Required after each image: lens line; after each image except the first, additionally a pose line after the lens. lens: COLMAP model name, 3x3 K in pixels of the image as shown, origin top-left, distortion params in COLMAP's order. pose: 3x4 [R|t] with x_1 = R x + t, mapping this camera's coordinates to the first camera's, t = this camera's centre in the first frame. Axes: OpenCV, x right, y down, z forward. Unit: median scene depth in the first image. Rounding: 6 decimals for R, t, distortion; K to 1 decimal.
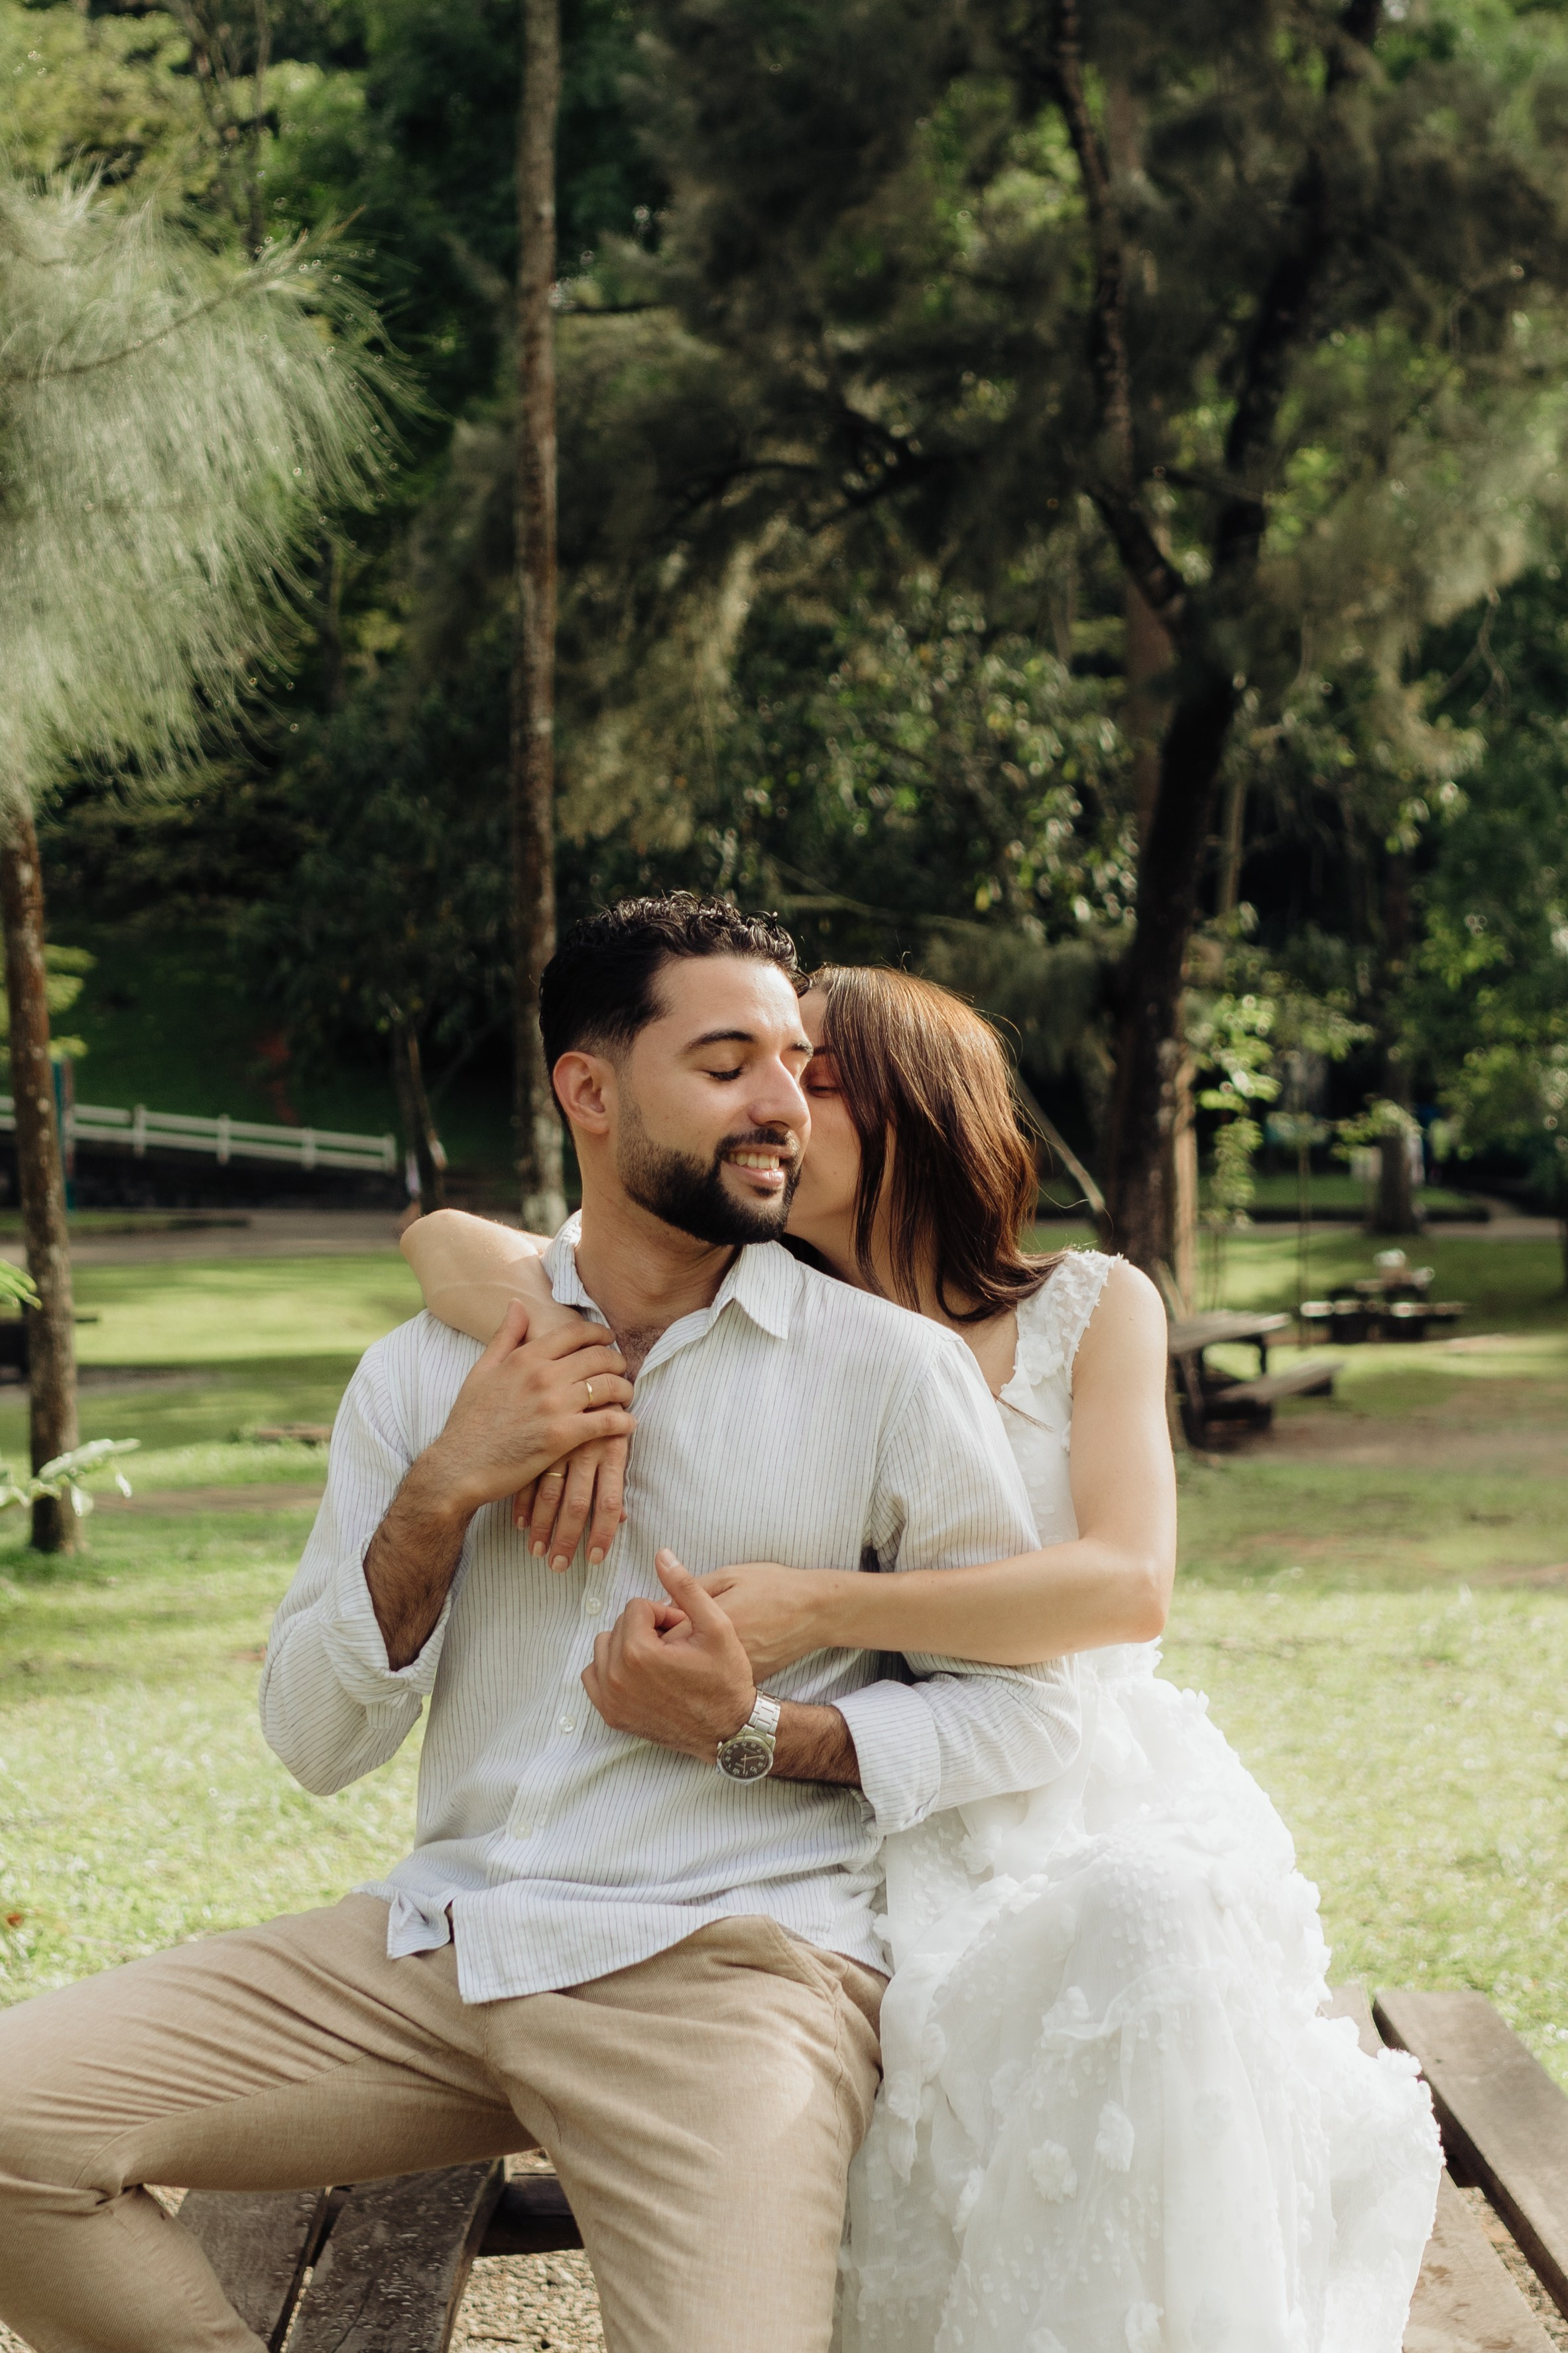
lens RADIAL K [[4244.1, 0, 783.6], [0, 4244.1, 1138.8], [0, 0, 1]] dist [-0.027425, 0.386362]
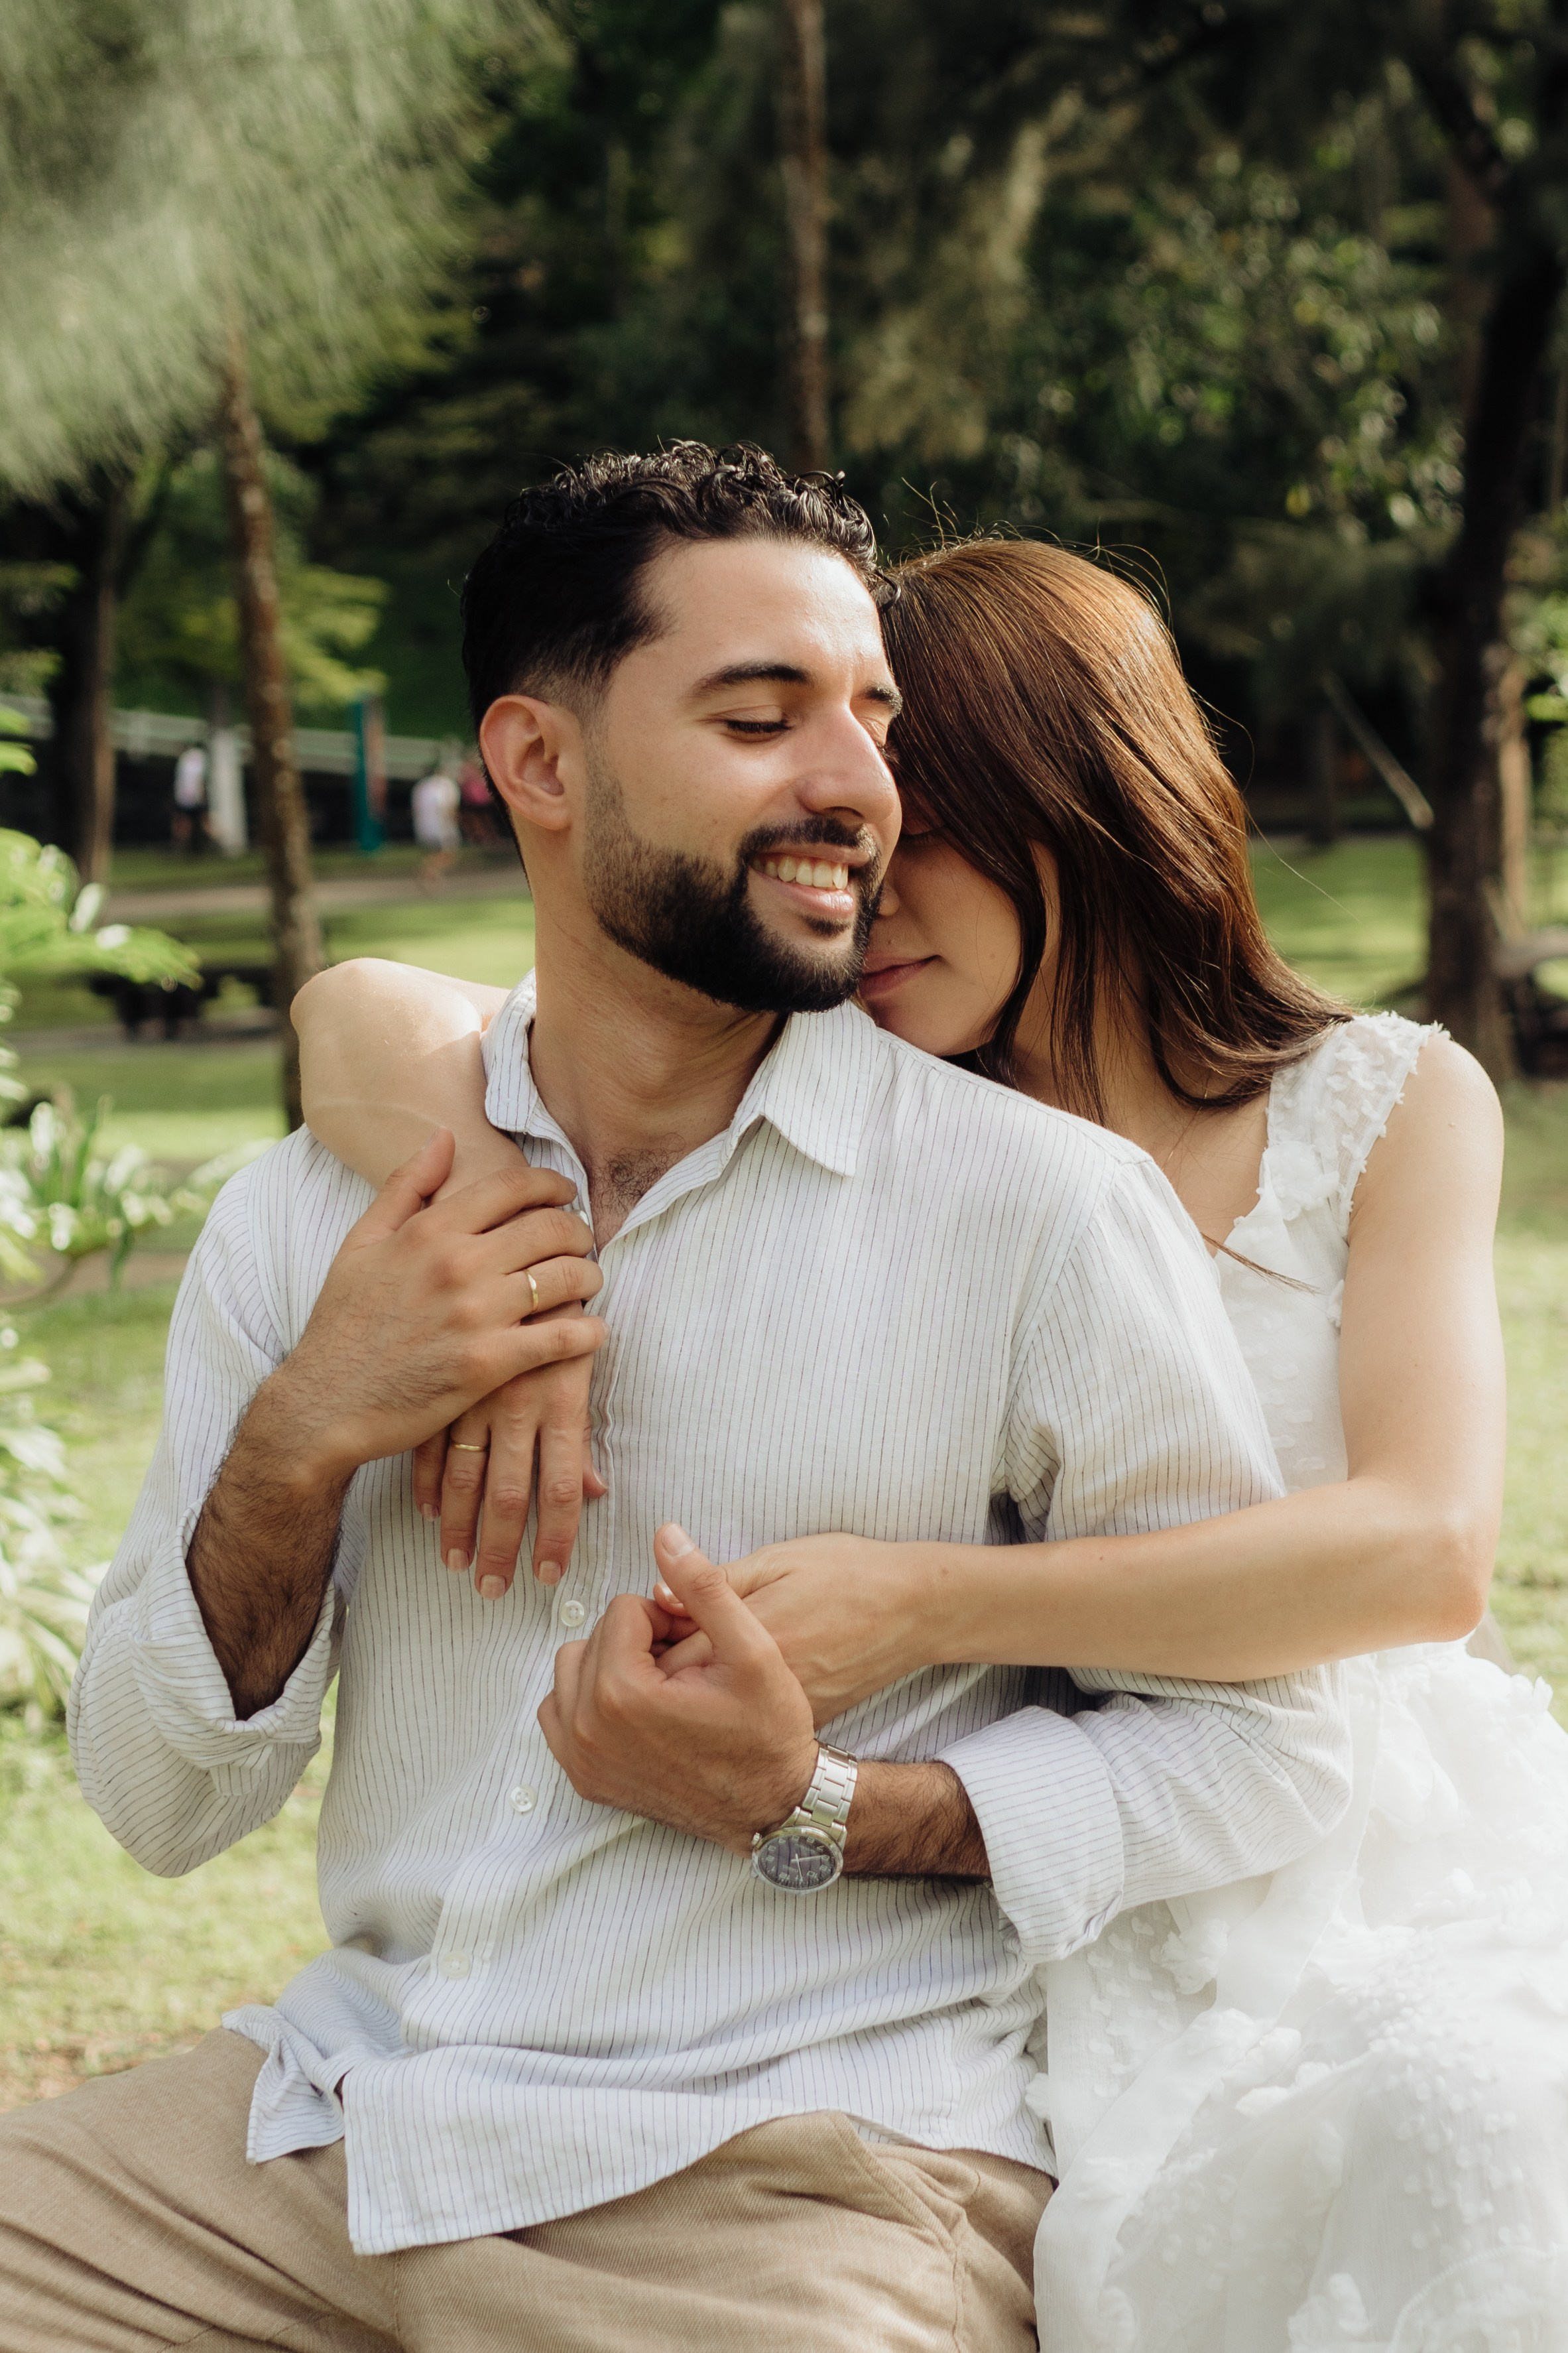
lens RADIAL K [[4244.1, 0, 783.6], [0, 4244.1, 1138.8], [0, 0, 1]] dist [-0.027425, 0.386362]
pose [[0.996832, -0.019185, -0.077187, 0.035786], [0.025991, 0.995767, 0.088160, -0.011253], [0.075169, -0.089887, 0.993111, 0.376648]]
